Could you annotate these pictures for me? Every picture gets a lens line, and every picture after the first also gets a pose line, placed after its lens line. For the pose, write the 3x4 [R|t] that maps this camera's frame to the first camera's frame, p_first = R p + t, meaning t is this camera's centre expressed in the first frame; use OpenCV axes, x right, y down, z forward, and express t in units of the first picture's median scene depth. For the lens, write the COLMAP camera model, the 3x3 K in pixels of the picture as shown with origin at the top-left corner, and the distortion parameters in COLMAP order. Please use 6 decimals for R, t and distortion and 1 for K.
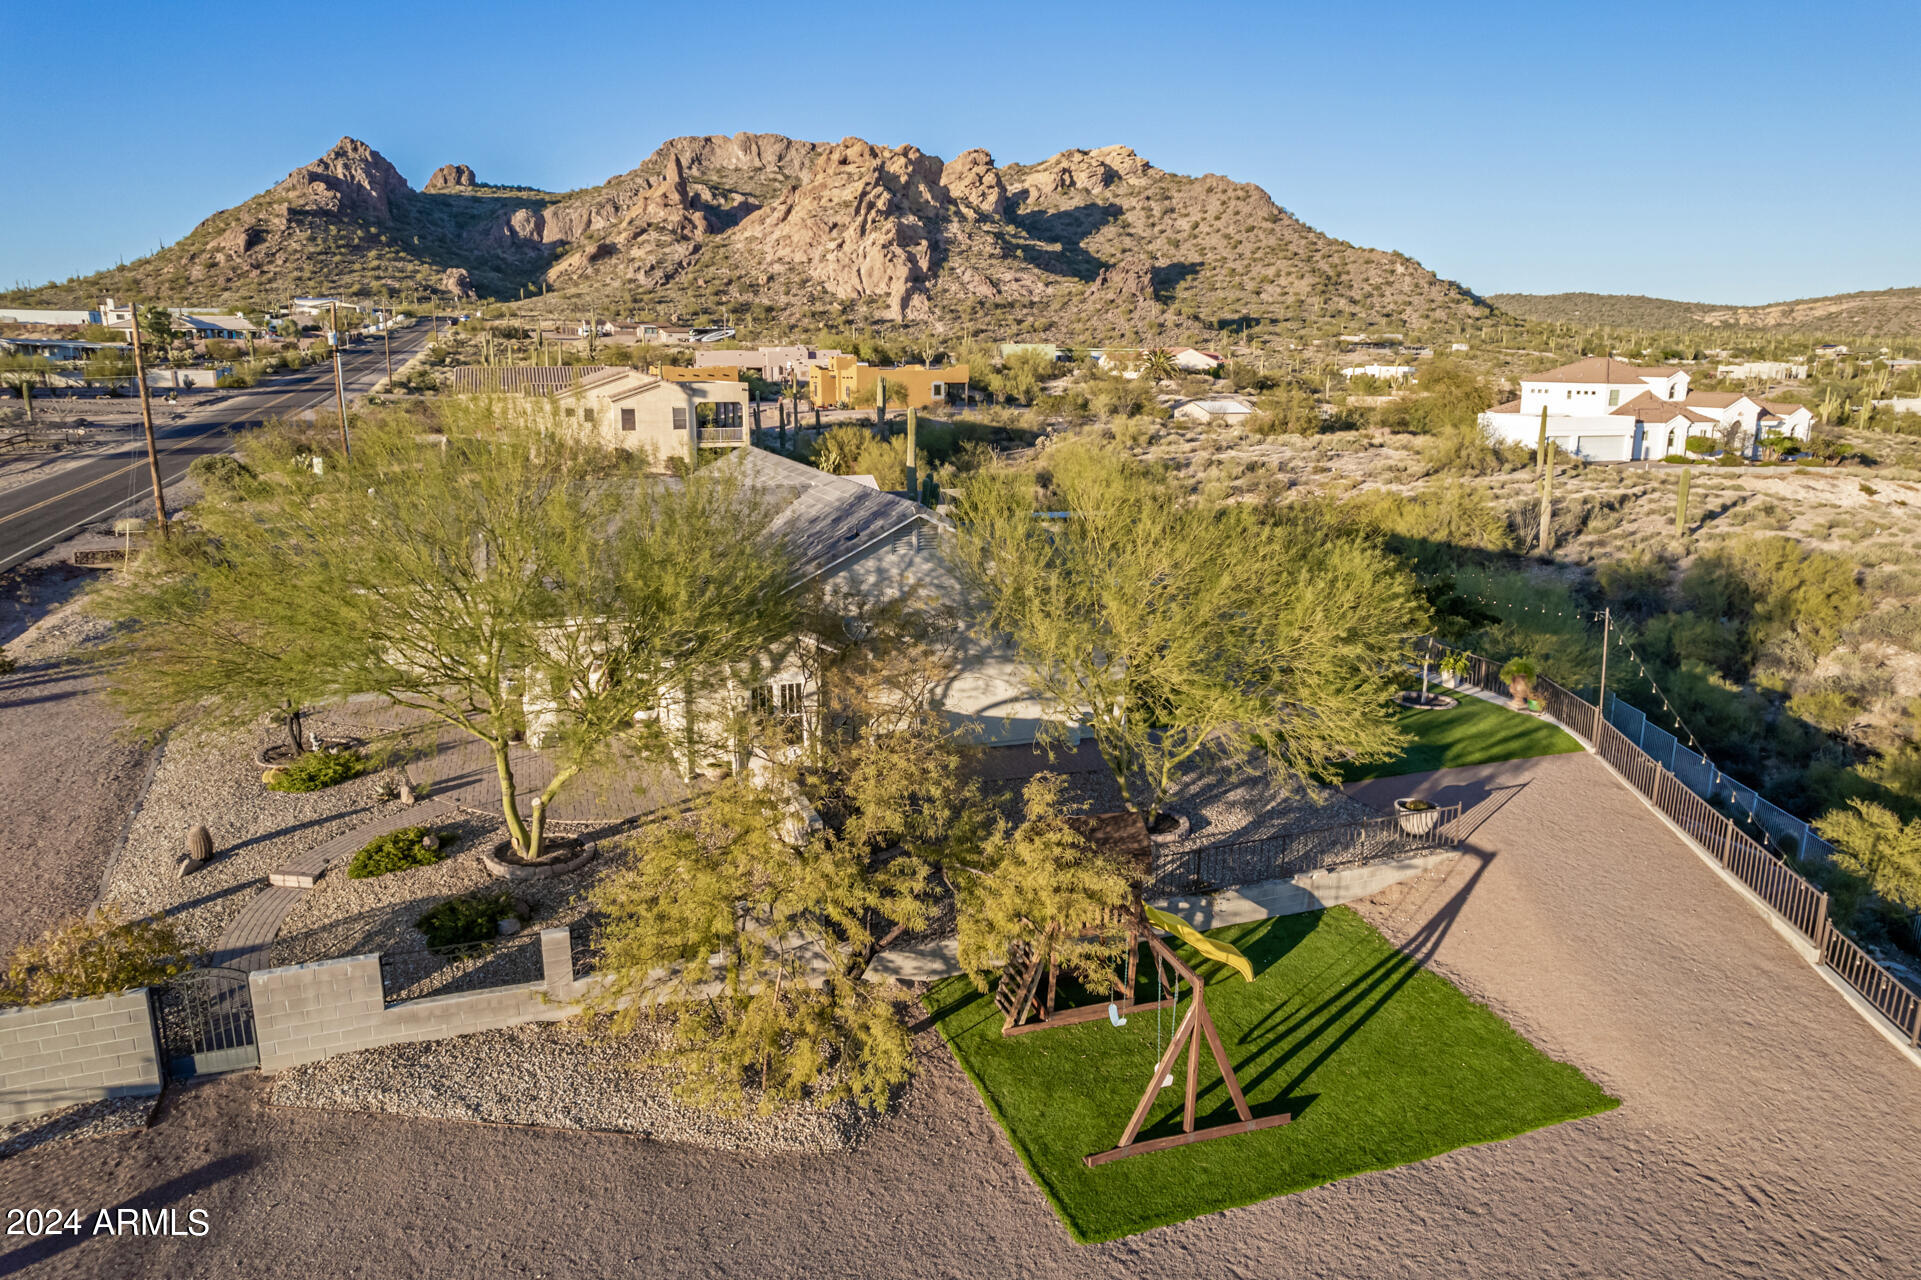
lens RADIAL K [[1234.1, 0, 967.1], [0, 1234.1, 638.0], [0, 0, 1]] dist [-0.064031, 0.048618]
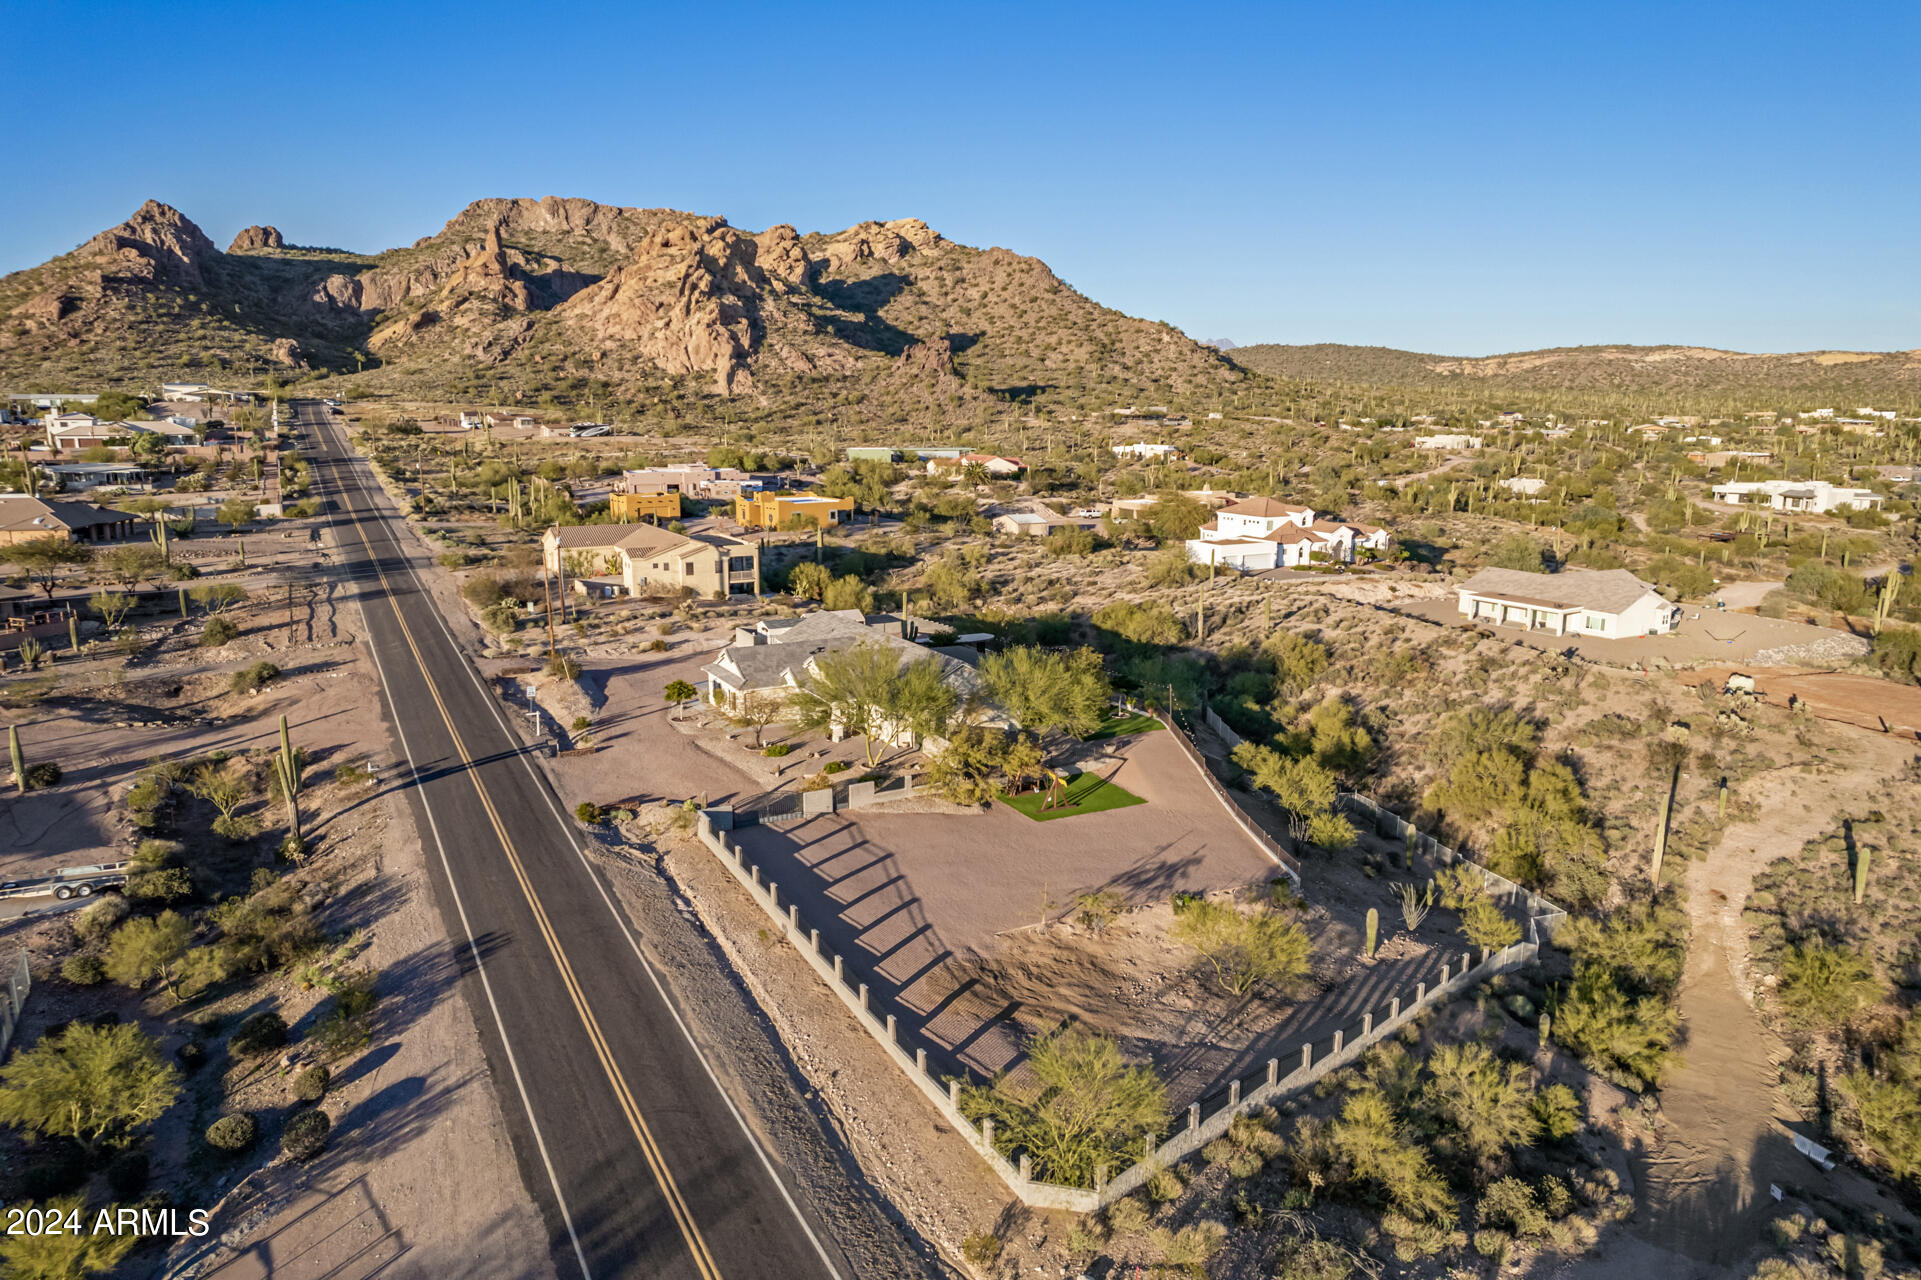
lens RADIAL K [[1227.0, 0, 966.7], [0, 1227.0, 639.3], [0, 0, 1]] dist [-0.072088, 0.063637]
pose [[0.986177, -0.029033, 0.163131, -0.024511], [0.033584, 0.999118, -0.025213, -0.003687], [-0.162255, 0.030343, 0.986282, -0.097778]]
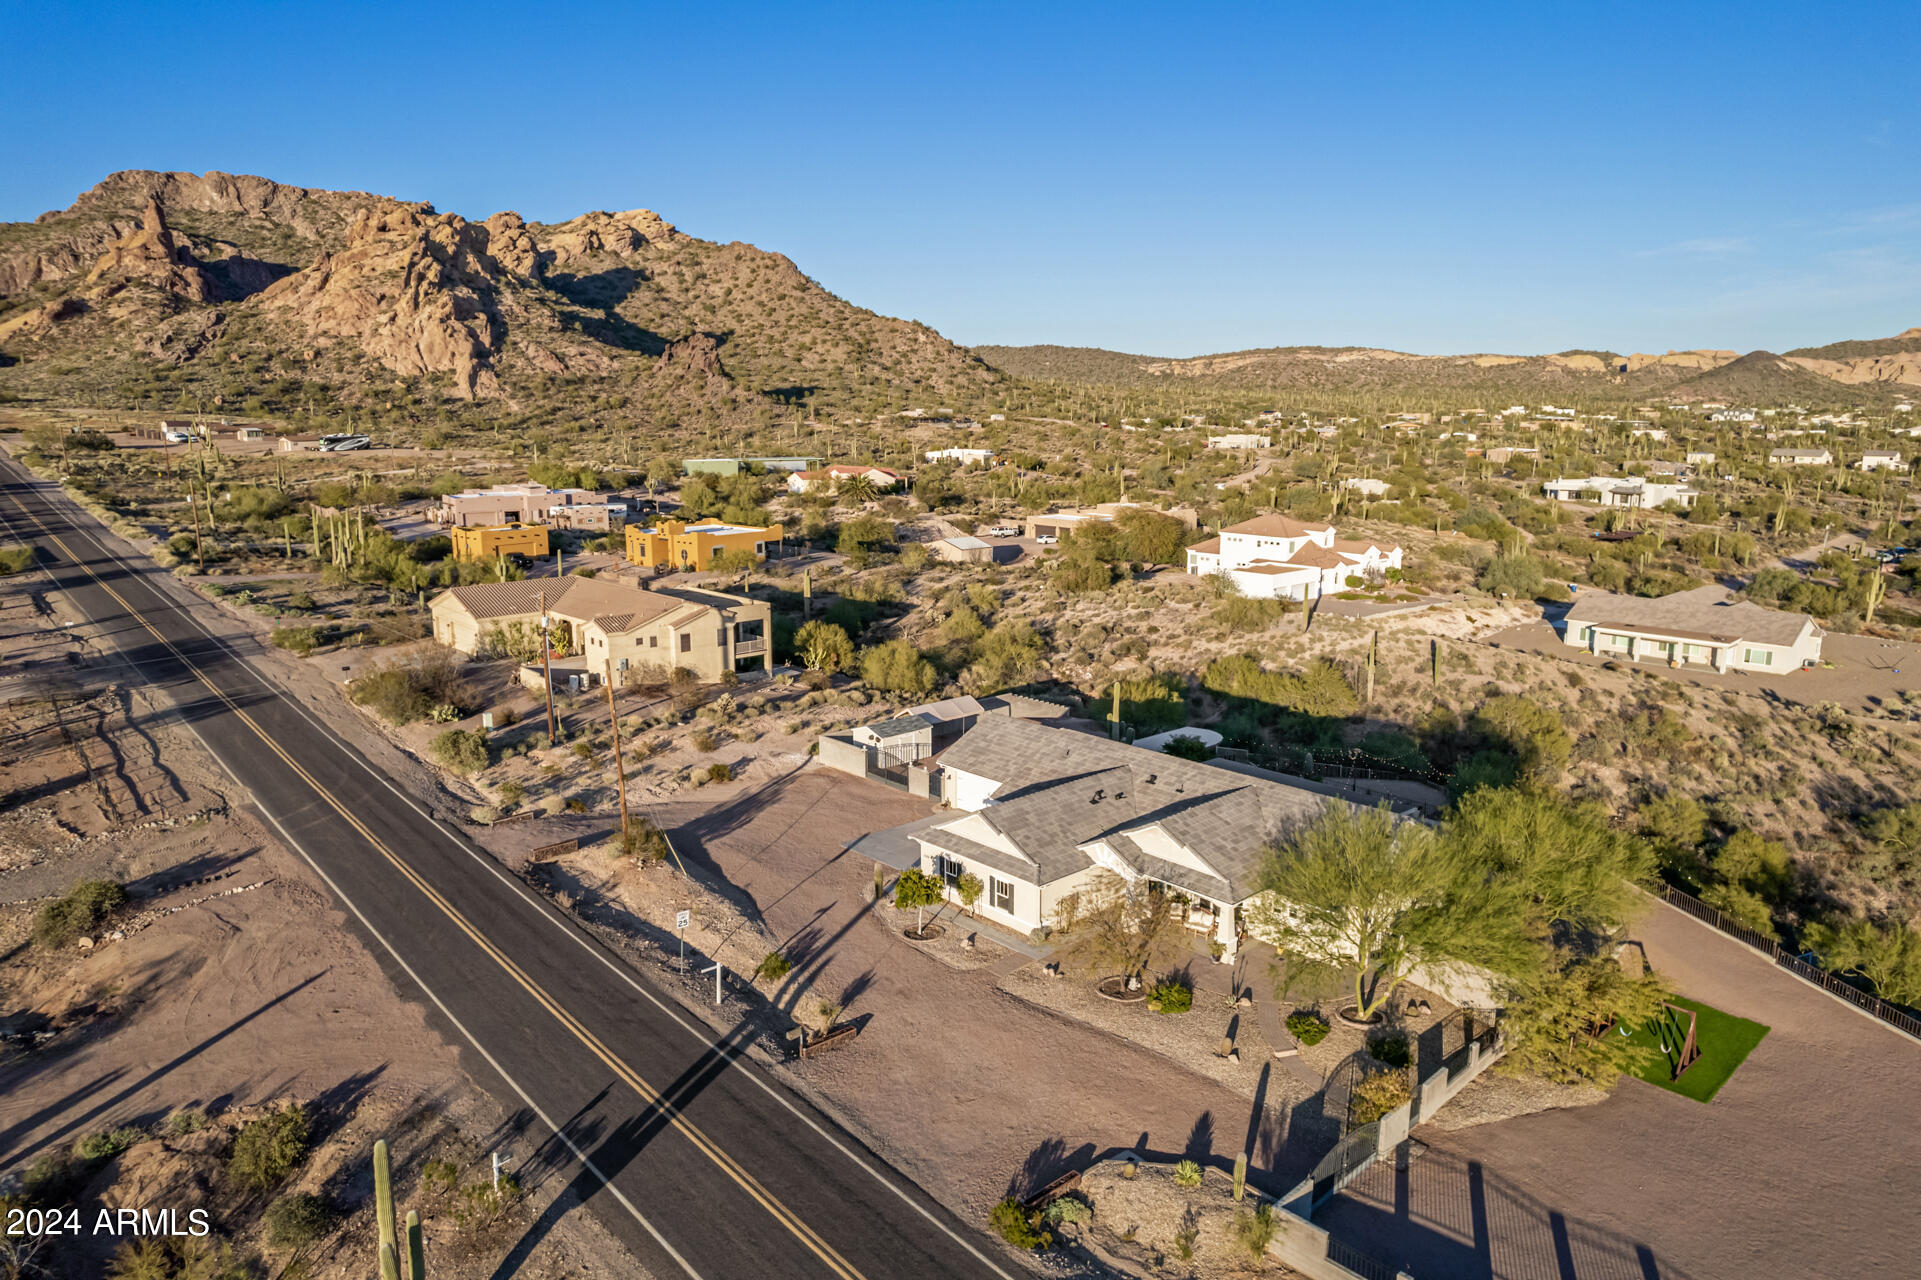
lens RADIAL K [[1231.2, 0, 966.7], [0, 1231.2, 637.5], [0, 0, 1]] dist [-0.080512, 0.073719]
pose [[0.921381, -0.073725, 0.381605, -0.065988], [0.085721, 0.996214, -0.014507, -0.019620], [-0.379090, 0.046078, 0.924212, -0.028700]]
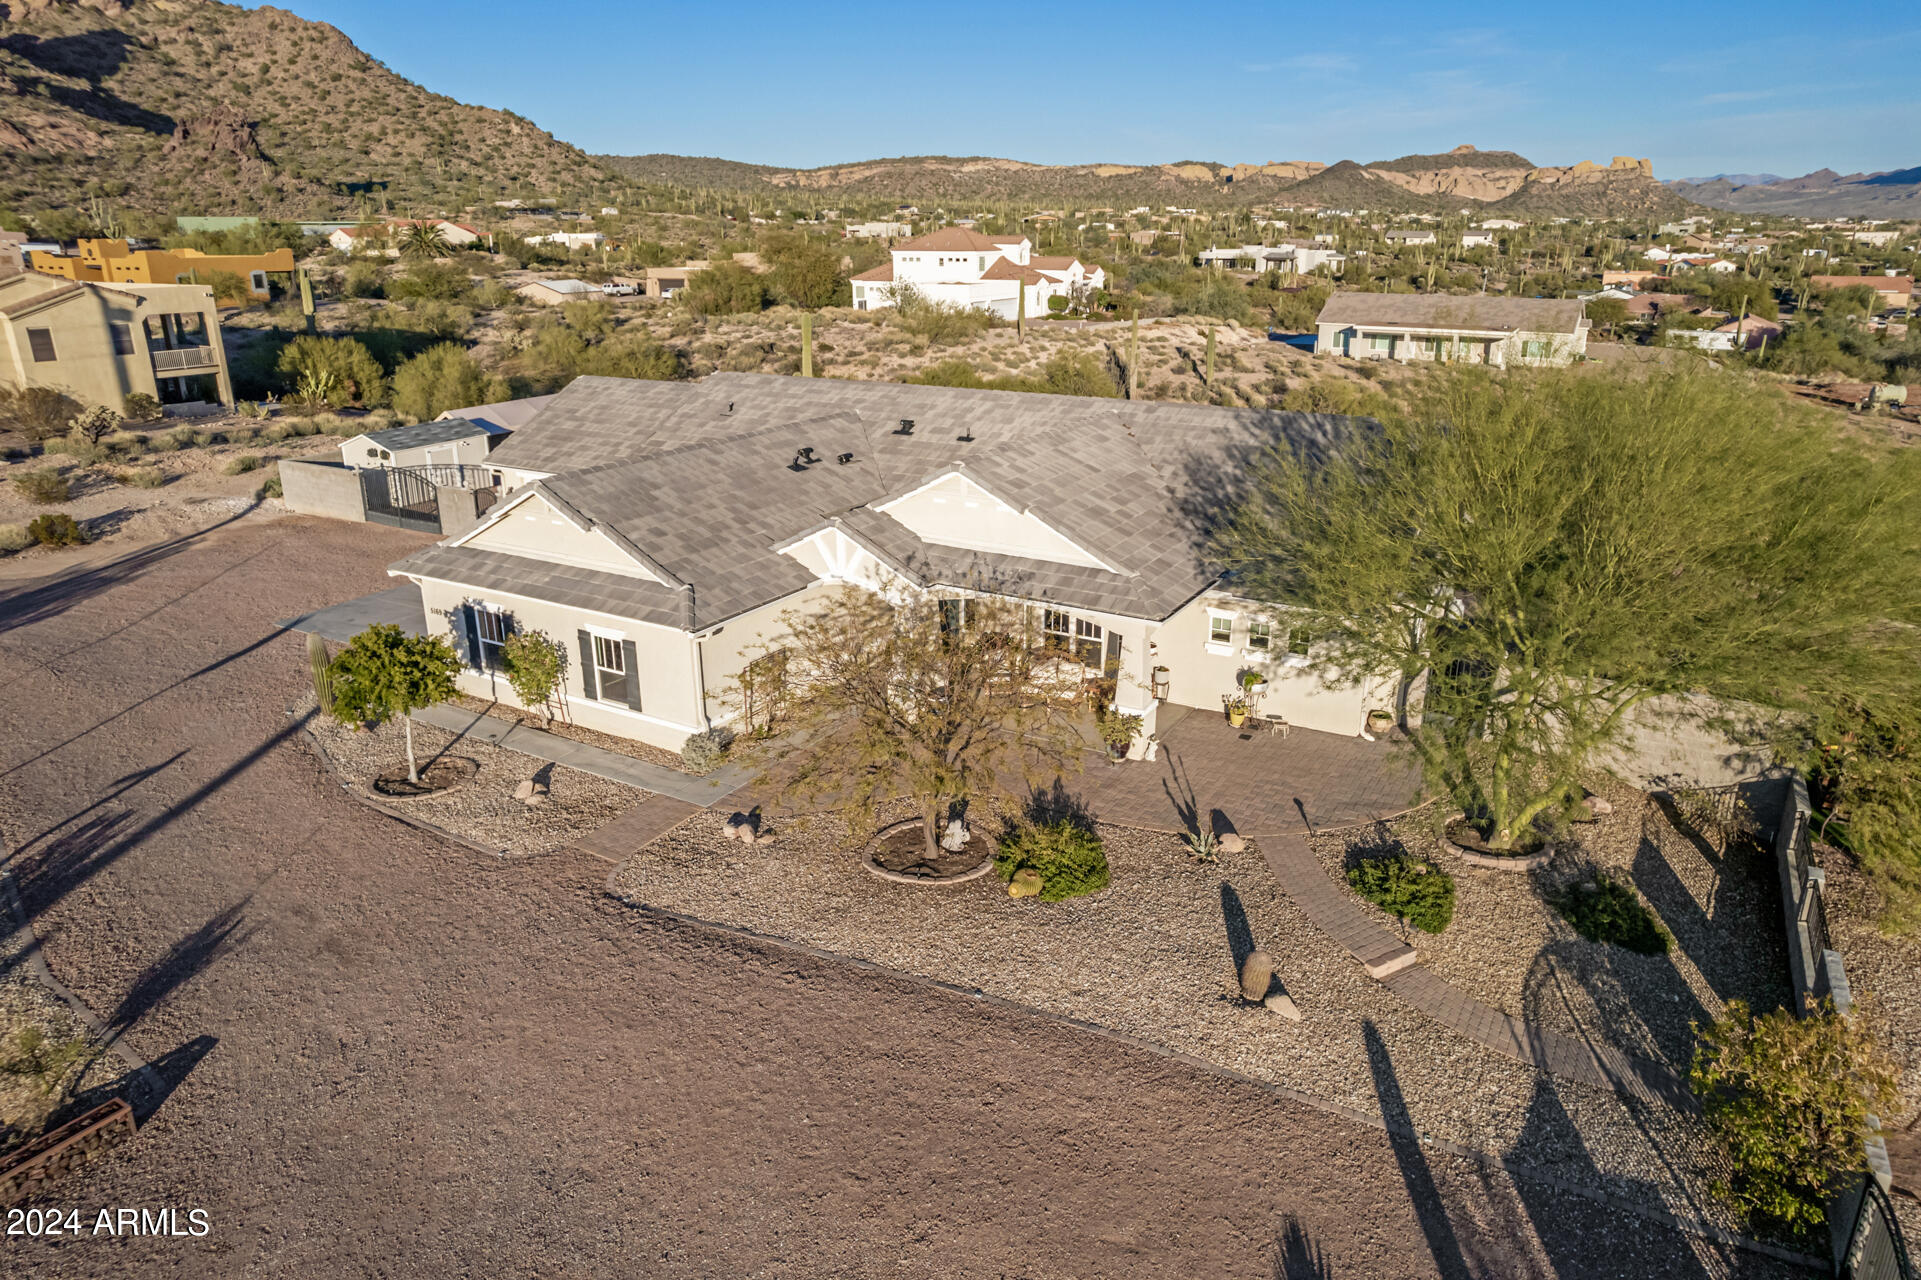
lens RADIAL K [[1231.2, 0, 966.7], [0, 1231.2, 637.5], [0, 0, 1]] dist [-0.080512, 0.073719]
pose [[0.769677, -0.208654, 0.603374, -0.043928], [0.143967, 0.977467, 0.154373, -0.006537], [-0.621989, -0.031952, 0.782374, 0.019695]]
